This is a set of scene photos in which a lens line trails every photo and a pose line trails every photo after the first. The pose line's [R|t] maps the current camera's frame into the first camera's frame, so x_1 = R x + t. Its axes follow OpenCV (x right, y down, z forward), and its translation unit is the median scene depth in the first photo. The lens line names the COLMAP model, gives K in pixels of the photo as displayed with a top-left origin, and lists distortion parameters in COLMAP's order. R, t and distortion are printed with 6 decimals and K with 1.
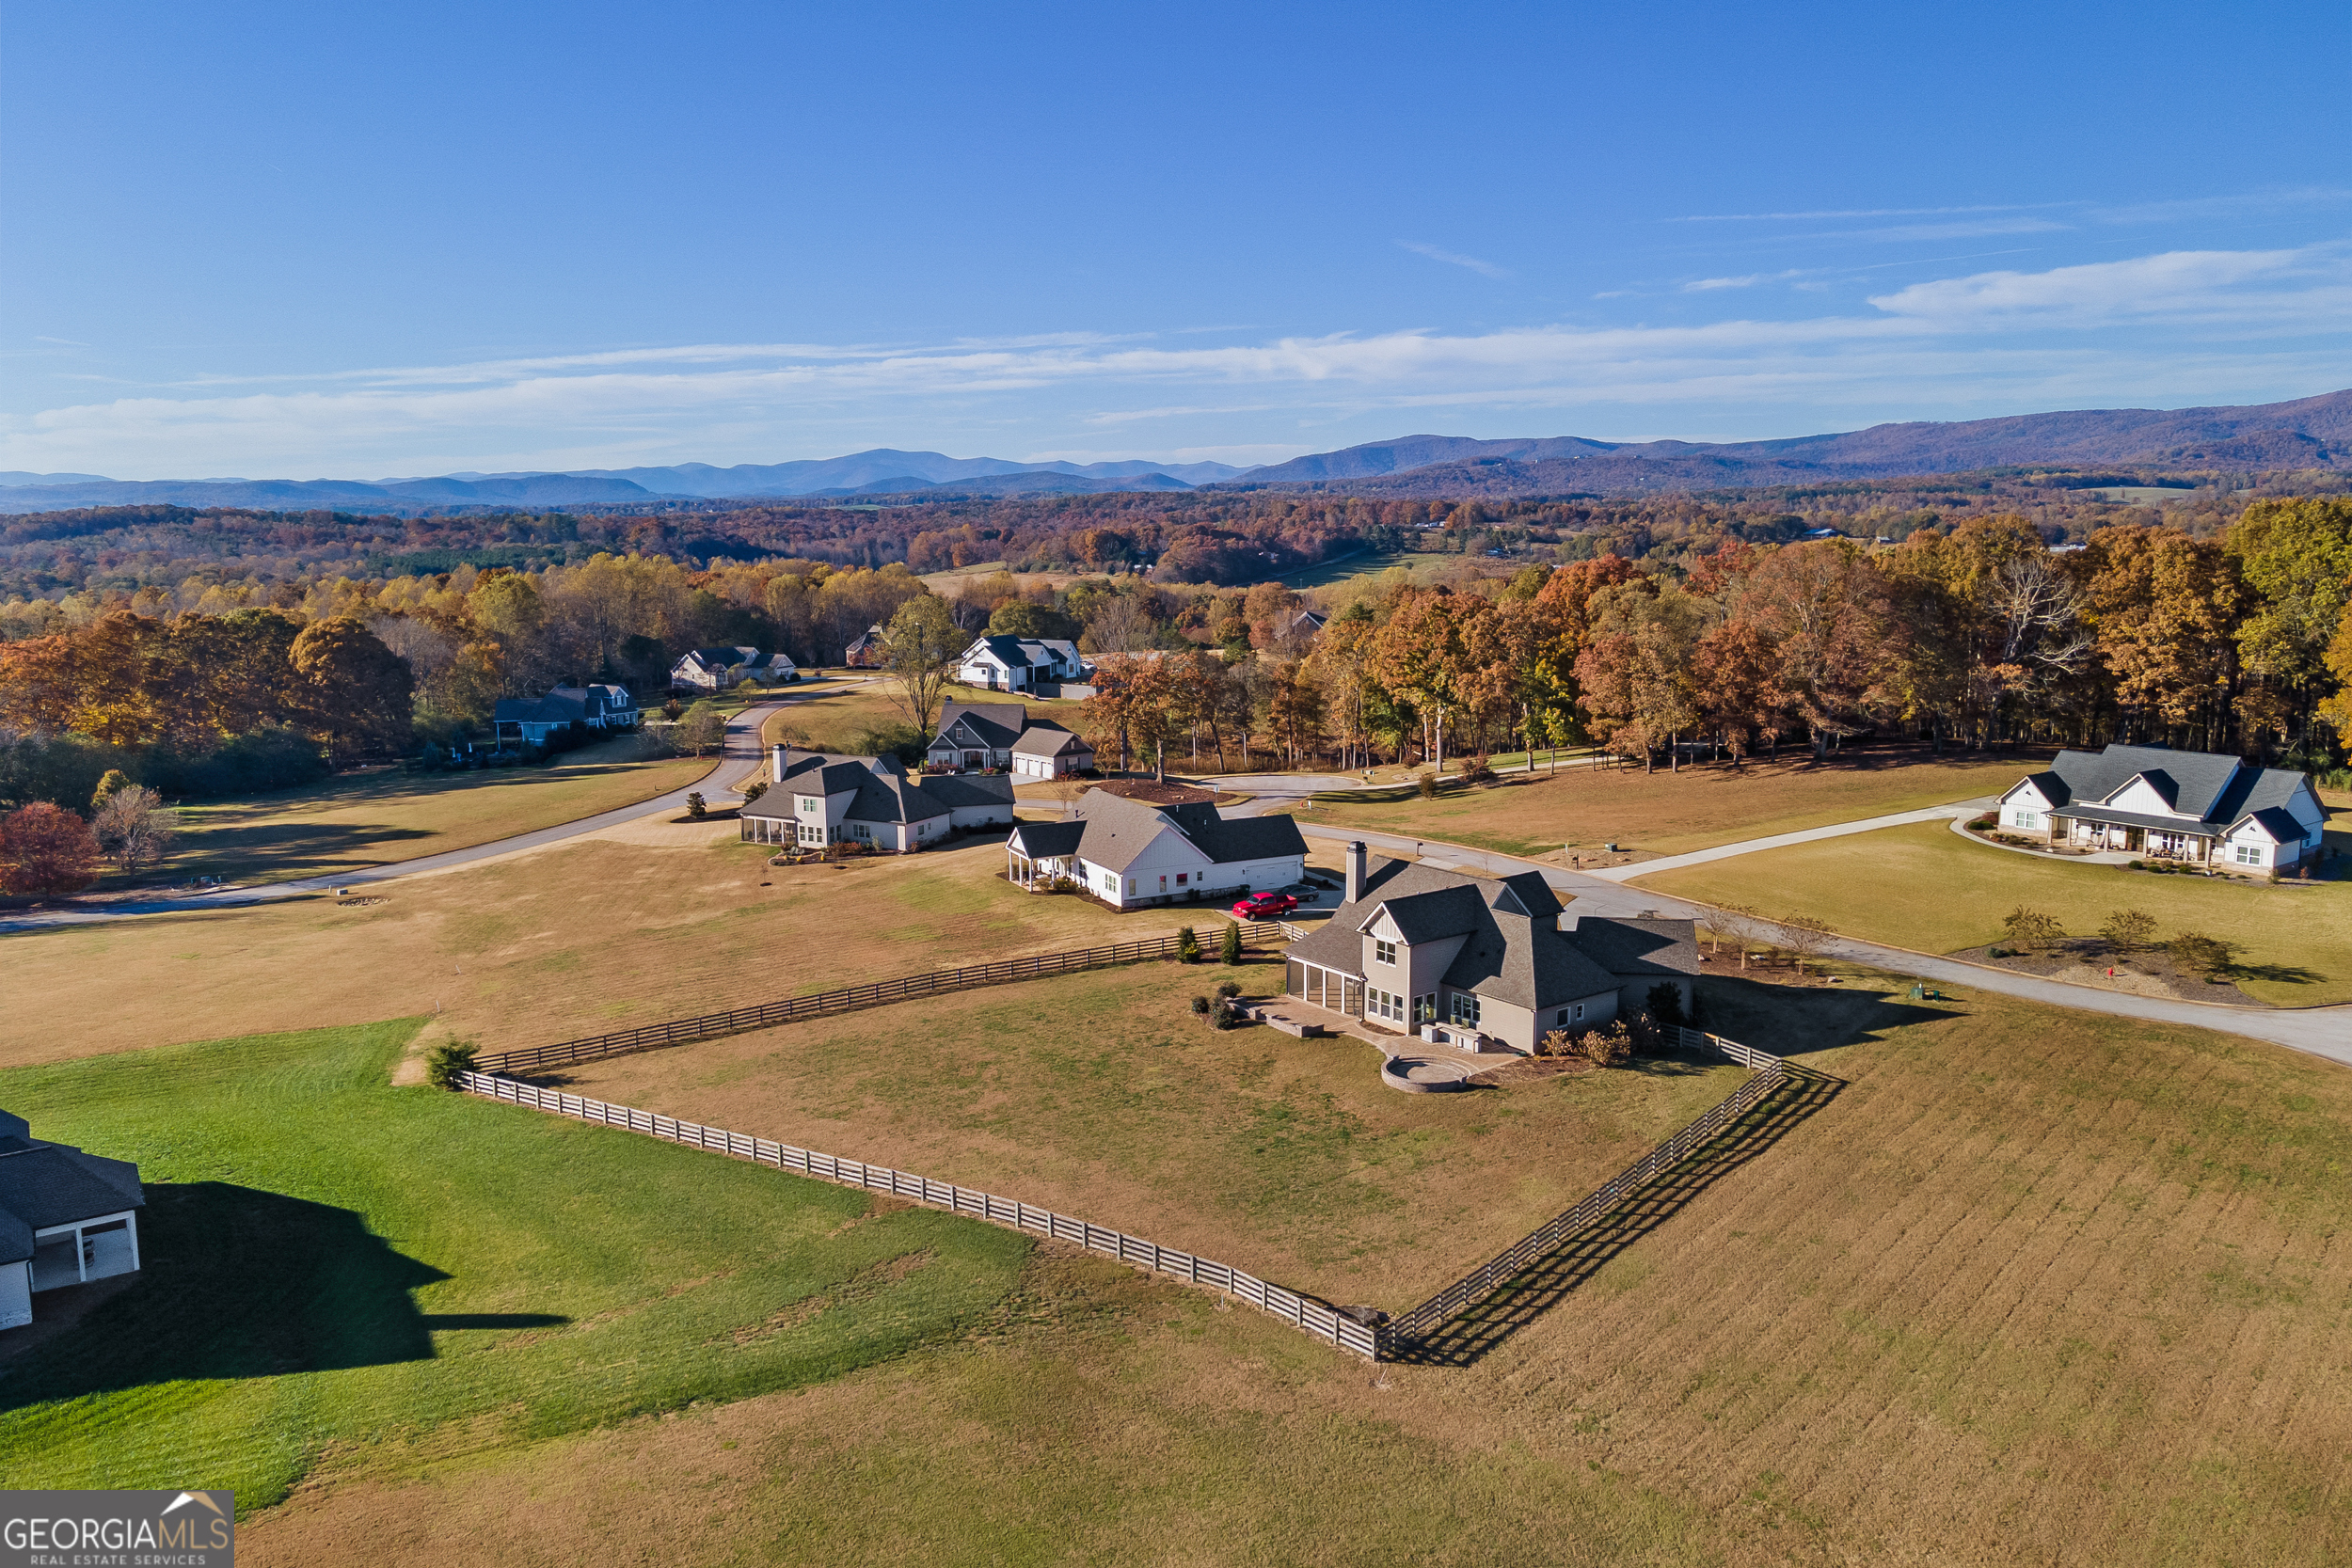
lens RADIAL K [[1721.3, 0, 1176.0], [0, 1721.3, 784.0], [0, 0, 1]] dist [0.039725, -0.000881]
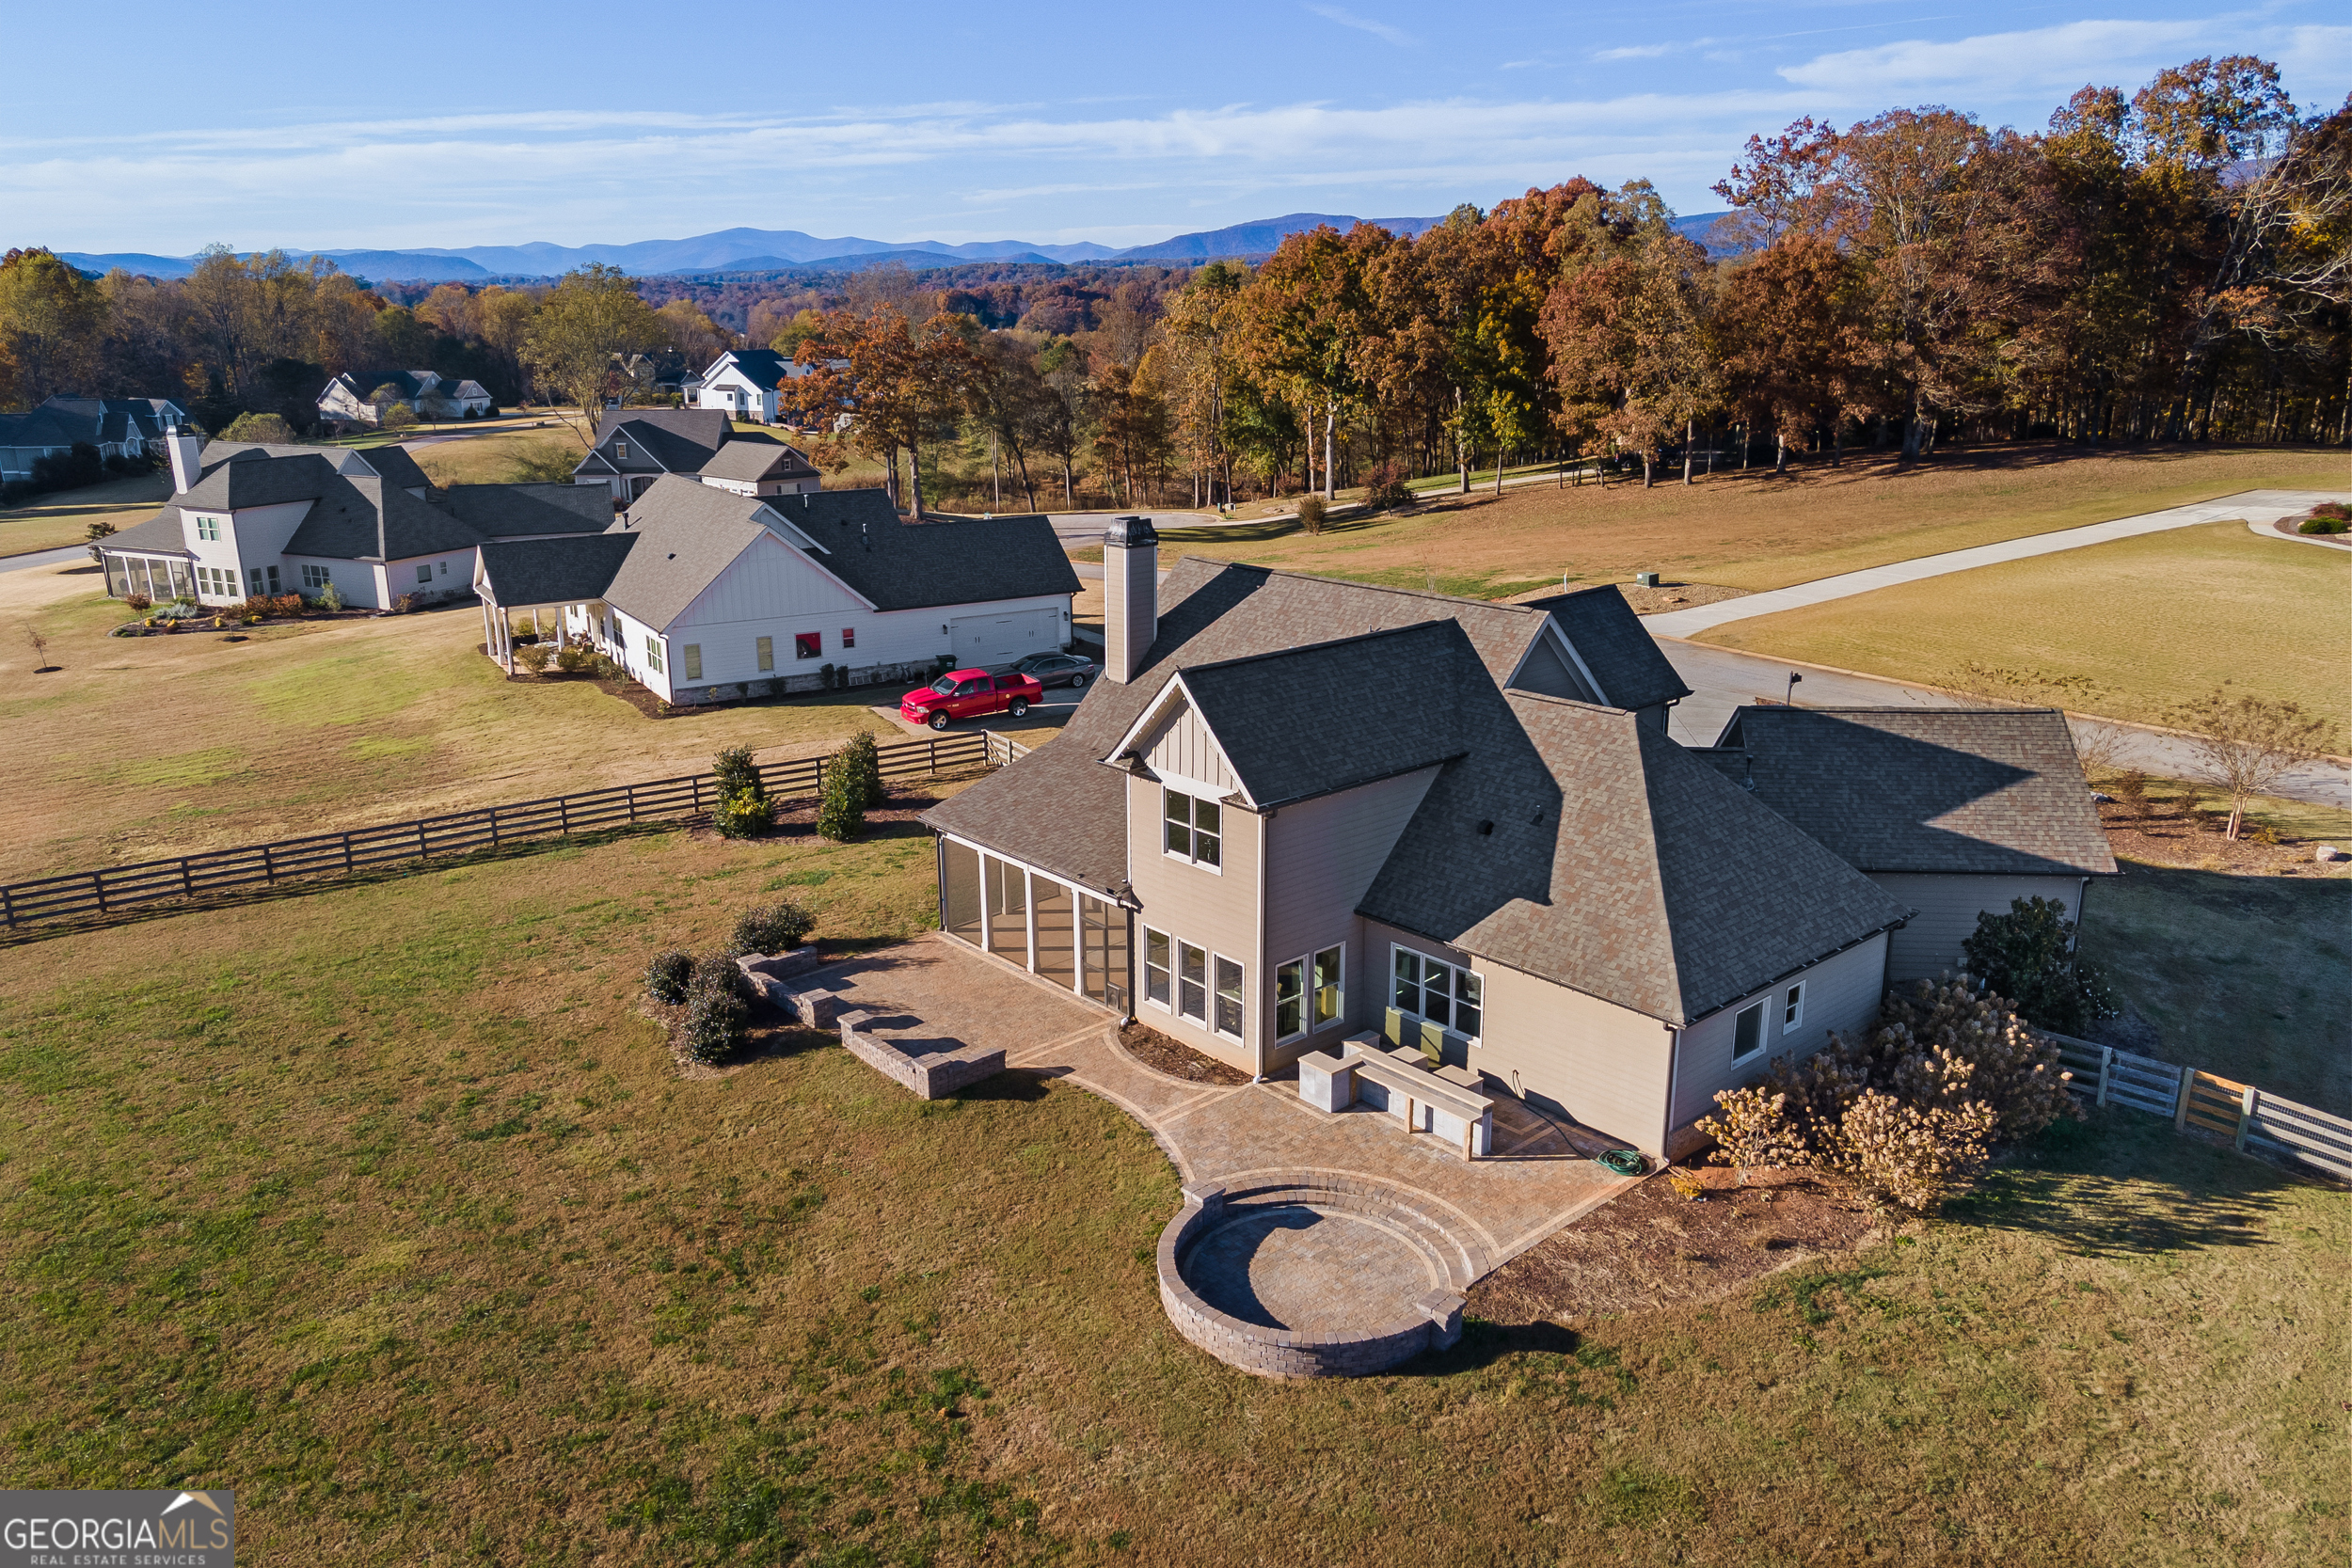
lens RADIAL K [[1721.3, 0, 1176.0], [0, 1721.3, 784.0], [0, 0, 1]] dist [0.039725, -0.000881]
pose [[0.997689, -0.019161, 0.065192, 0.071574], [0.011356, 0.992942, 0.118054, 0.037210], [-0.066994, -0.117041, 0.990865, 0.496009]]
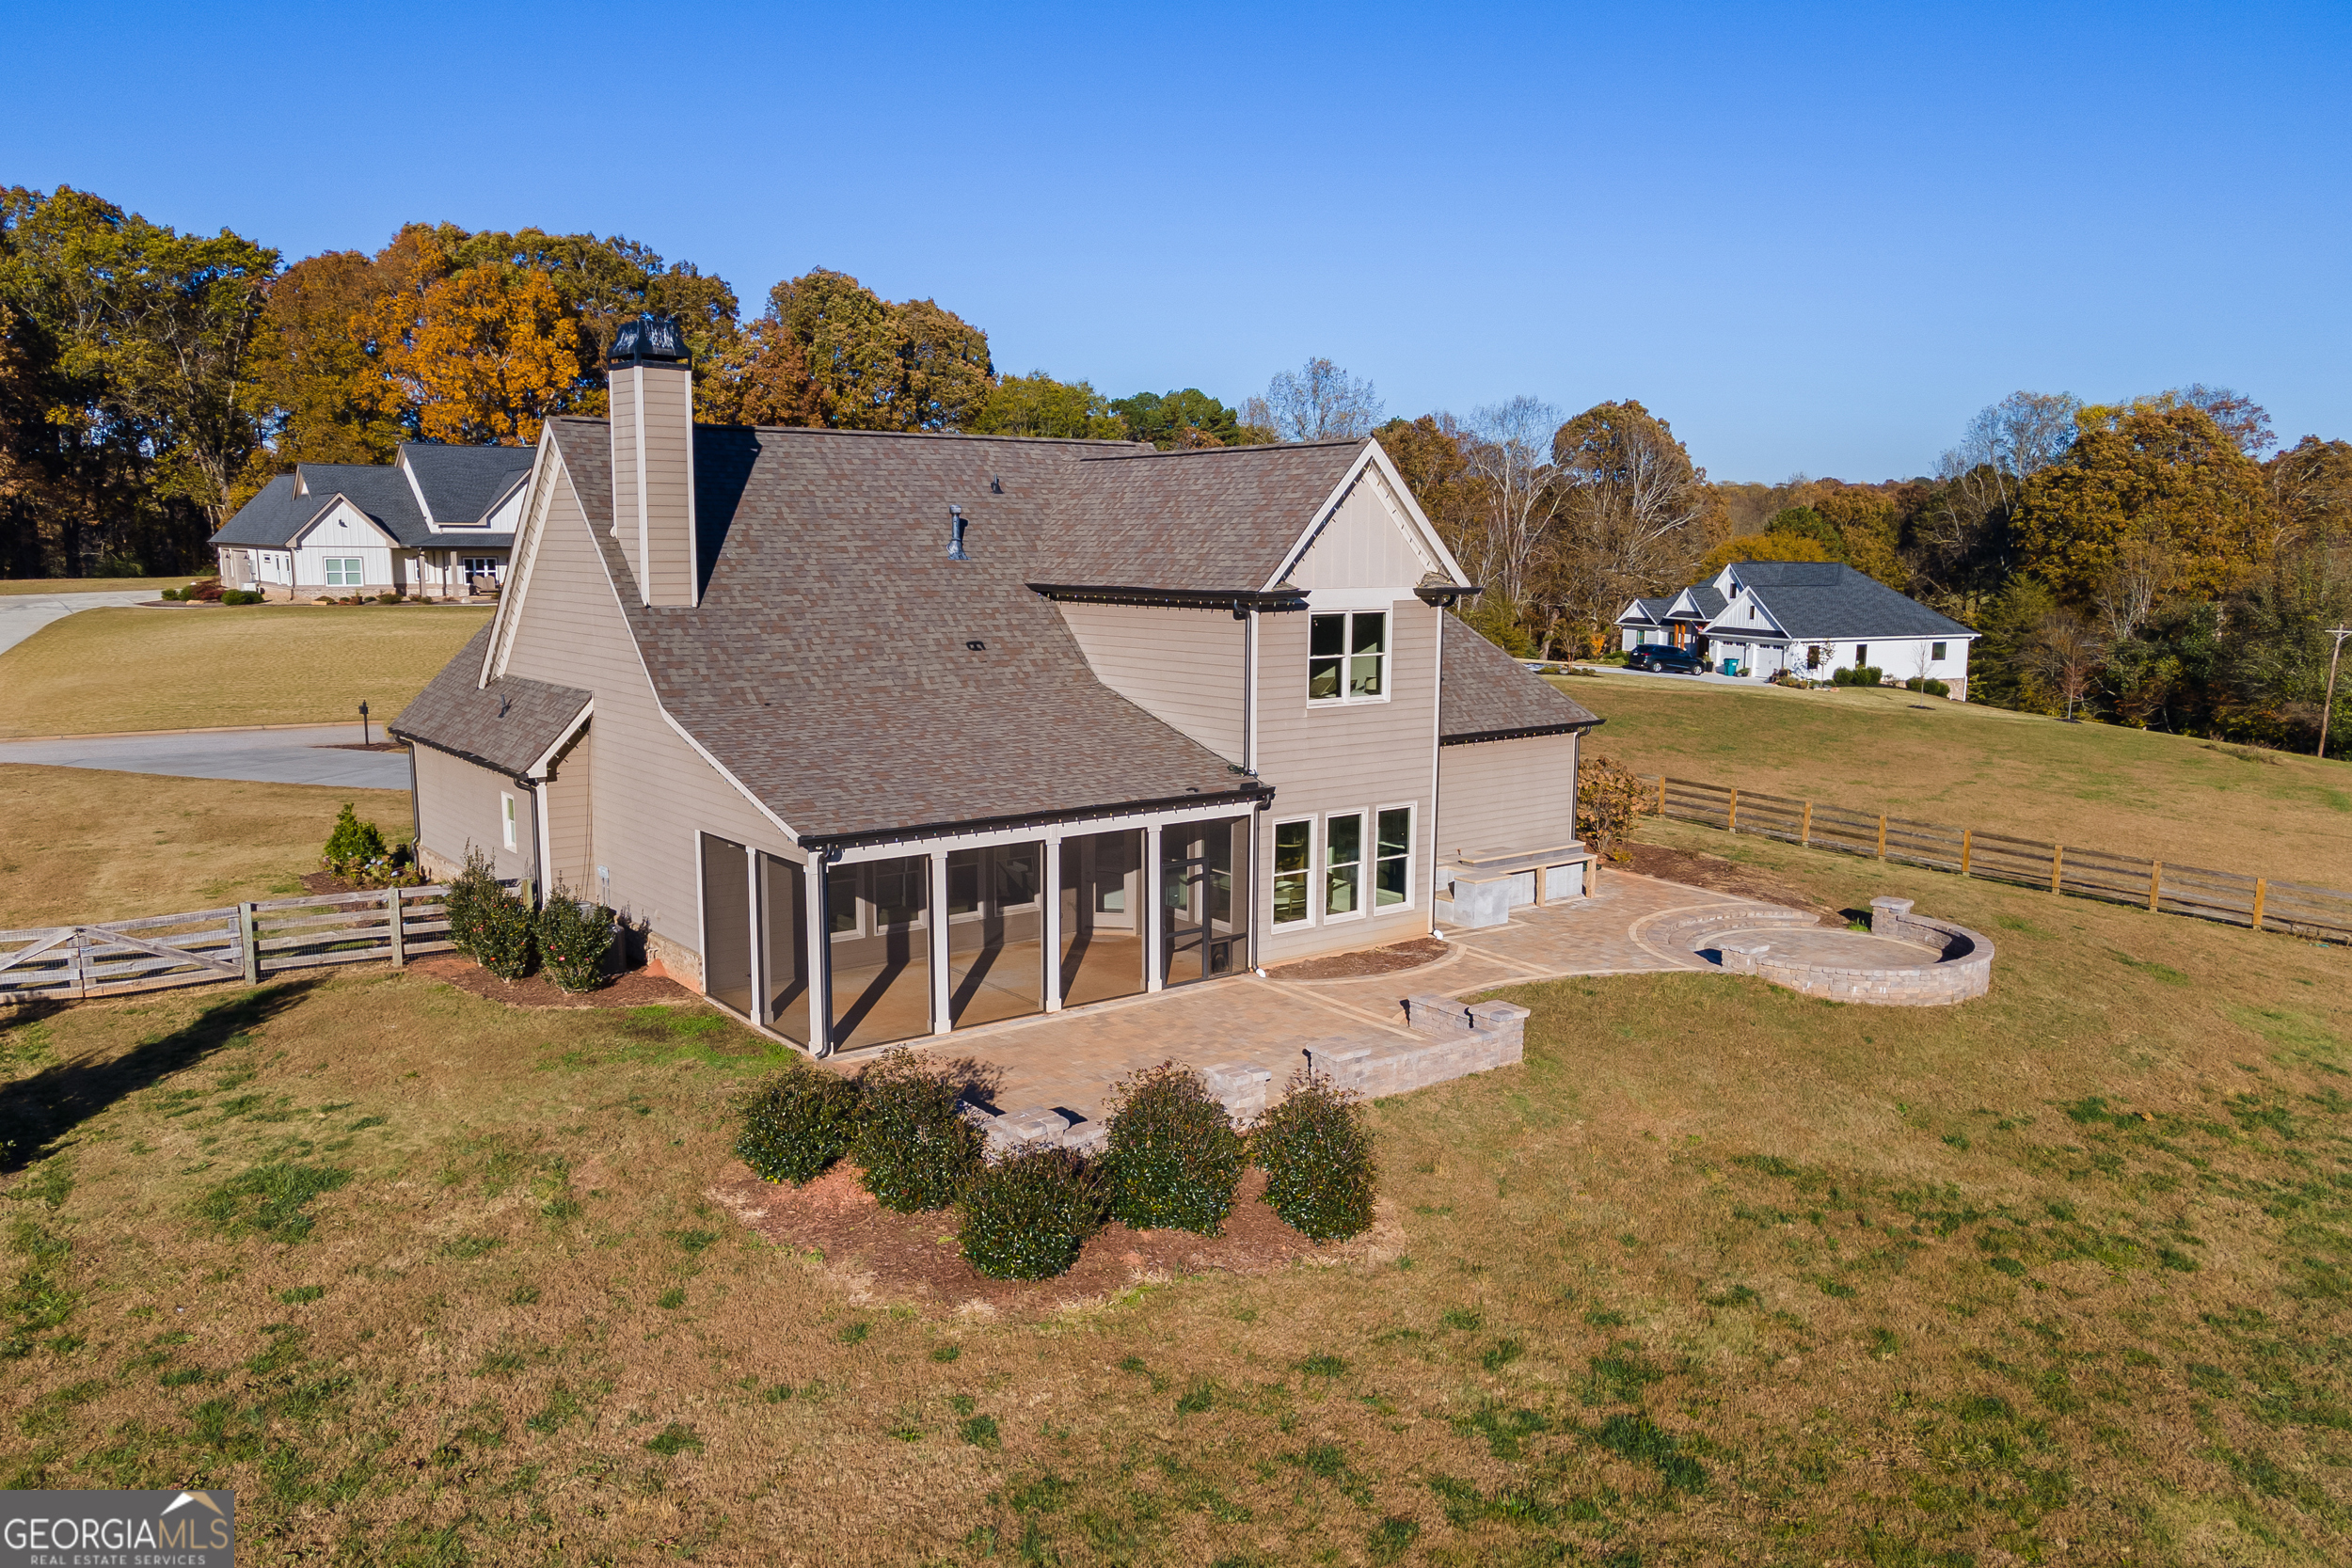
lens RADIAL K [[1713.7, 0, 1176.1], [0, 1713.7, 821.1], [0, 0, 1]] dist [0.049827, 0.000677]
pose [[0.004617, -0.162099, 0.986764, -0.096376], [0.159531, 0.974256, 0.159298, 0.056449], [-0.987182, 0.156684, 0.030358, 0.747326]]
